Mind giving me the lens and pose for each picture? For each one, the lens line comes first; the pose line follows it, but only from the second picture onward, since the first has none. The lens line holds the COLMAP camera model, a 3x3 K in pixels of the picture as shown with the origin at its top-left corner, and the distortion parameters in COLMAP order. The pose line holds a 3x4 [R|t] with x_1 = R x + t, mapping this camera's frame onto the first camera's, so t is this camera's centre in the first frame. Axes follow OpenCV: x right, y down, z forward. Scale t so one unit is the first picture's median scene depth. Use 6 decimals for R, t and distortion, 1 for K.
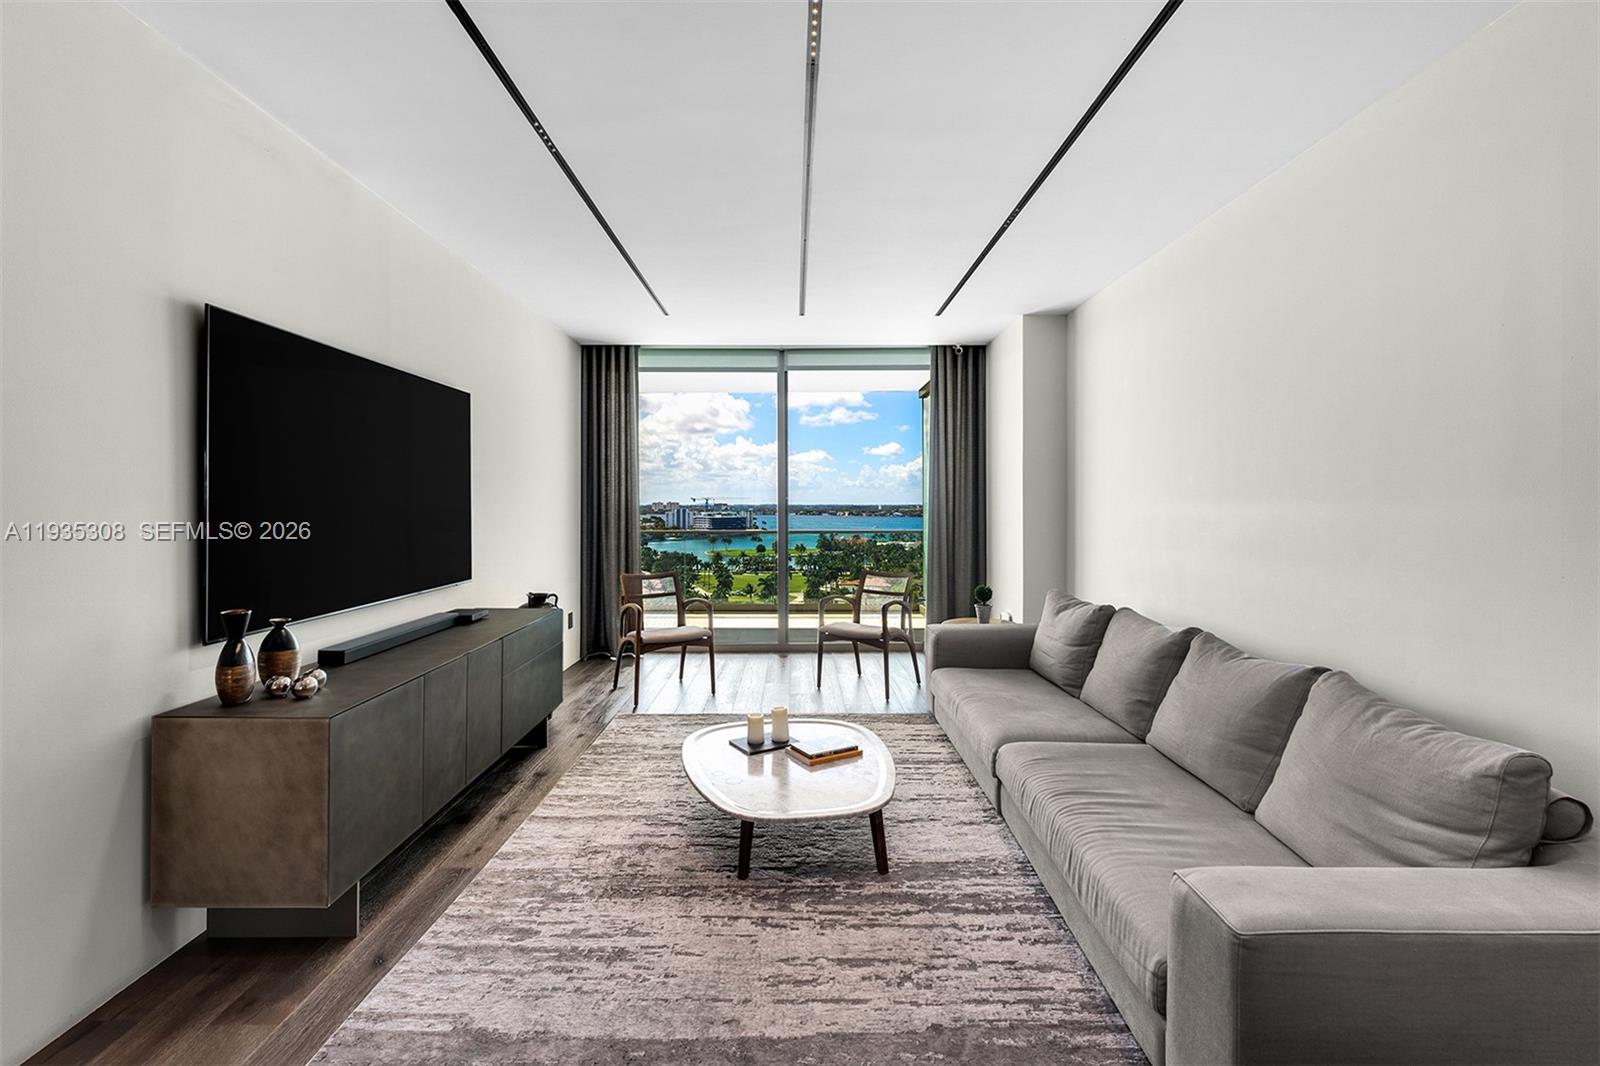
lens RADIAL K [[738.0, 0, 767.3], [0, 738.0, 507.7], [0, 0, 1]] dist [-0.000169, -0.000087]
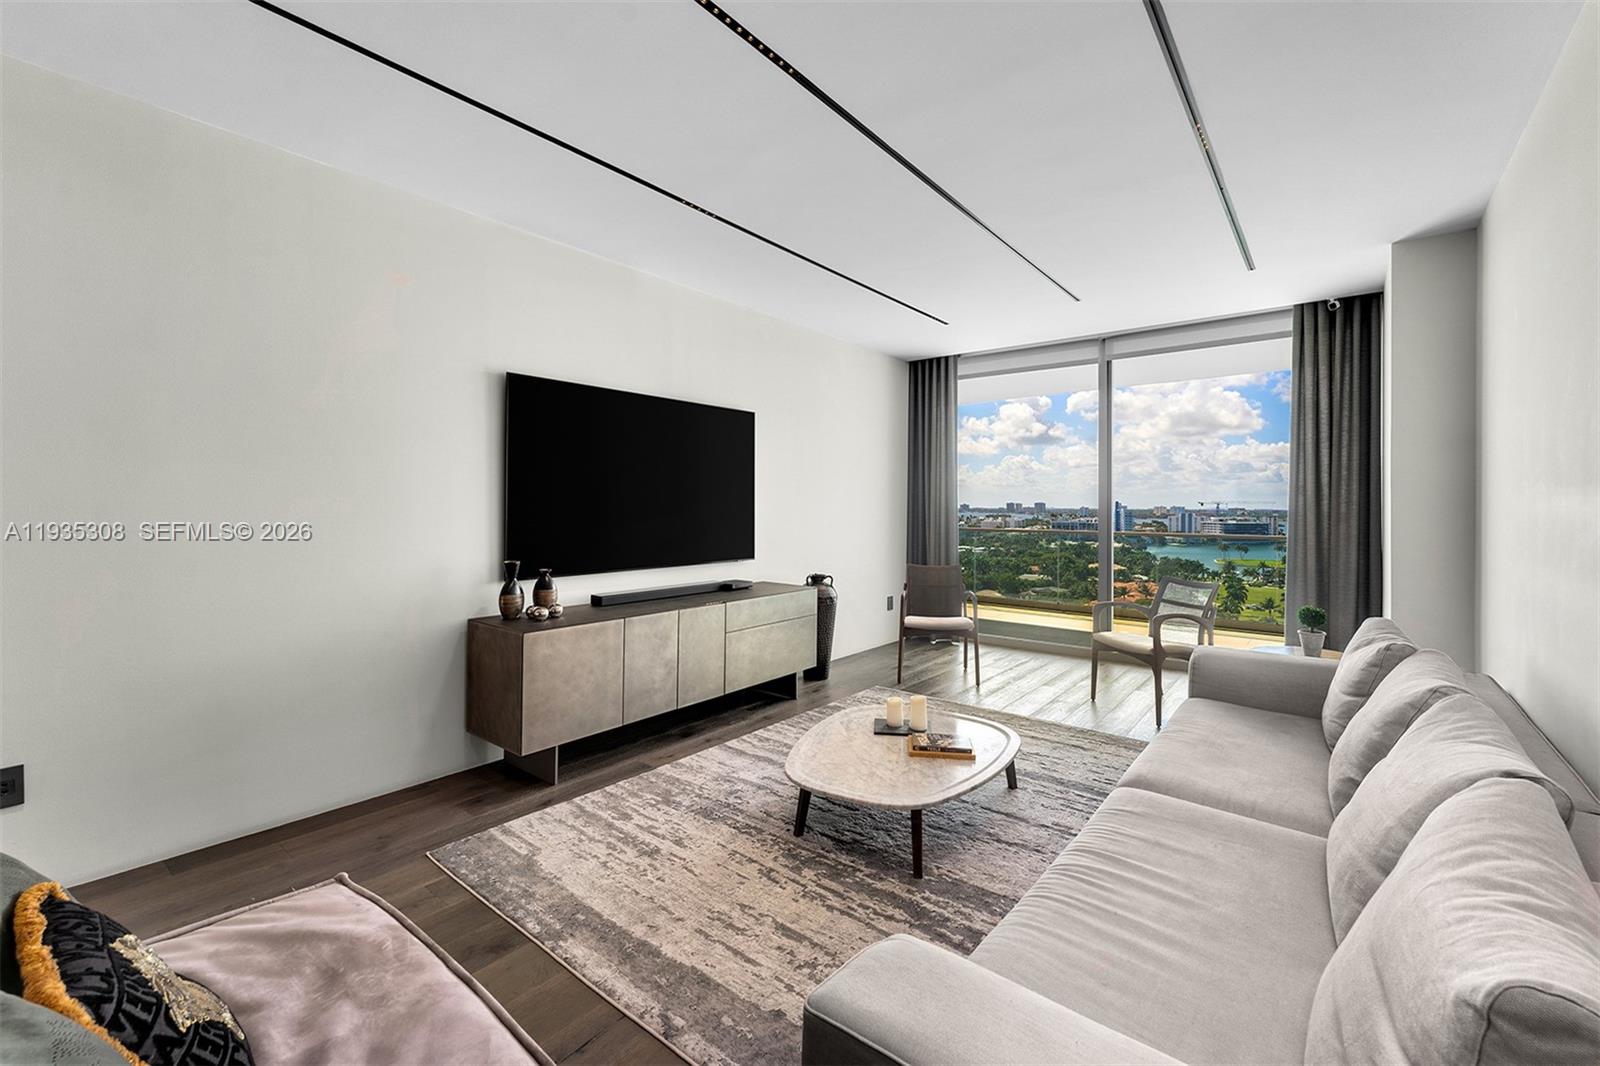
lens RADIAL K [[657.5, 0, 776.8], [0, 657.5, 508.0], [0, 0, 1]] dist [0.001095, -0.000321]
pose [[0.782081, 0.008224, -0.623123, 0.524123], [-0.010460, 0.999945, 0.000068, 0.014813], [0.623090, 0.006464, 0.782124, 0.203451]]
